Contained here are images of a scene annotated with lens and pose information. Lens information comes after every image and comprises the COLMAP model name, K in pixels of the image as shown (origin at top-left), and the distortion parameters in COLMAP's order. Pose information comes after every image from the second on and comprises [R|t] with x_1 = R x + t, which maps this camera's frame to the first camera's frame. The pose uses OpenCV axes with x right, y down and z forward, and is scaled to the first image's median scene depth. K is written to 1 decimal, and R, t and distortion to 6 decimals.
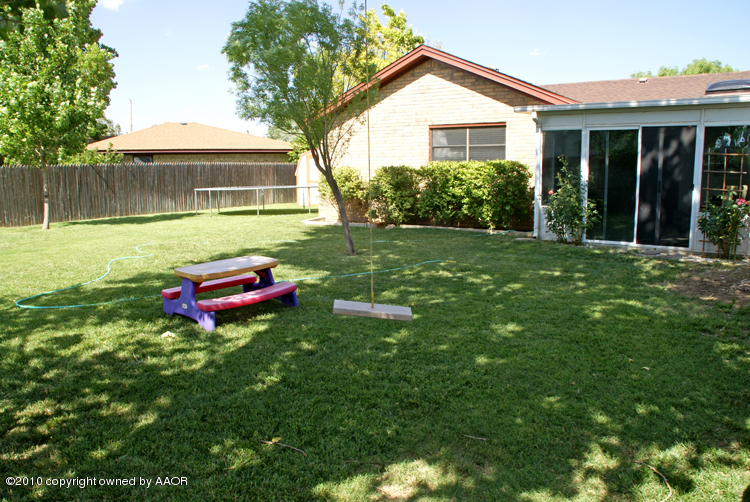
lens RADIAL K [[597.4, 0, 370.2], [0, 597.4, 252.4], [0, 0, 1]] dist [-0.163973, 0.120181]
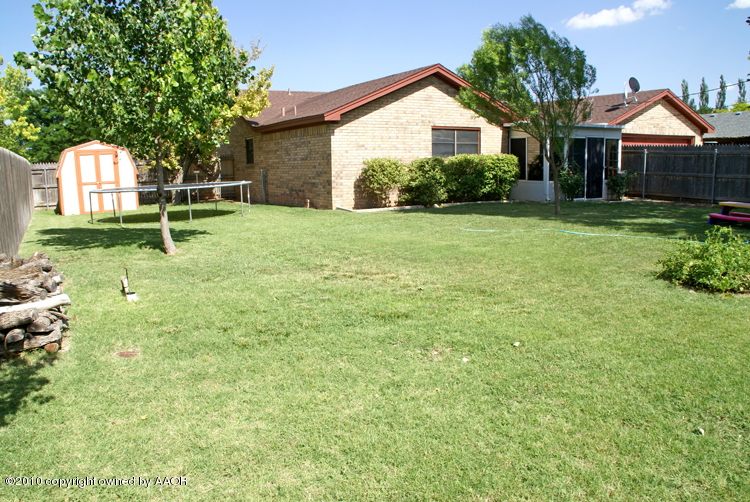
lens RADIAL K [[597.4, 0, 370.2], [0, 597.4, 252.4], [0, 0, 1]] dist [-0.163973, 0.120181]
pose [[0.398727, -0.130297, 0.907766, -1.192984], [0.140353, 0.986864, 0.080001, -0.069596], [-0.906266, 0.095509, 0.411777, 0.647022]]
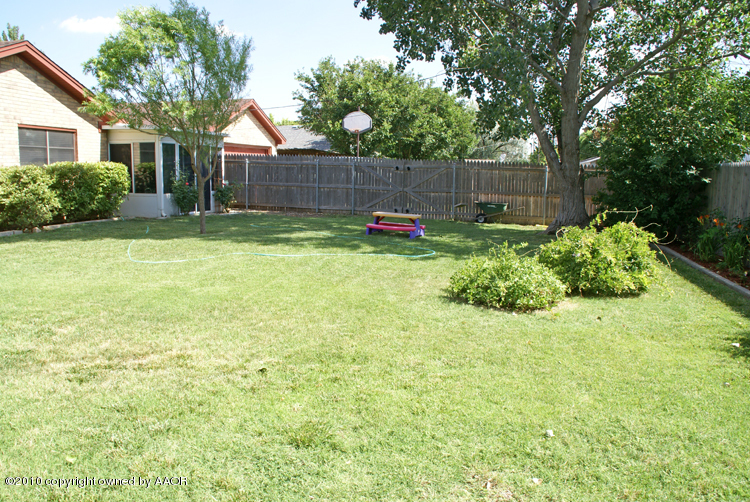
lens RADIAL K [[597.4, 0, 370.2], [0, 597.4, 252.4], [0, 0, 1]] dist [-0.163973, 0.120181]
pose [[-0.379217, -0.117930, 0.917762, -1.030983], [0.122318, 0.976752, 0.176051, -0.107147], [-0.917188, 0.179020, -0.355976, 0.876189]]
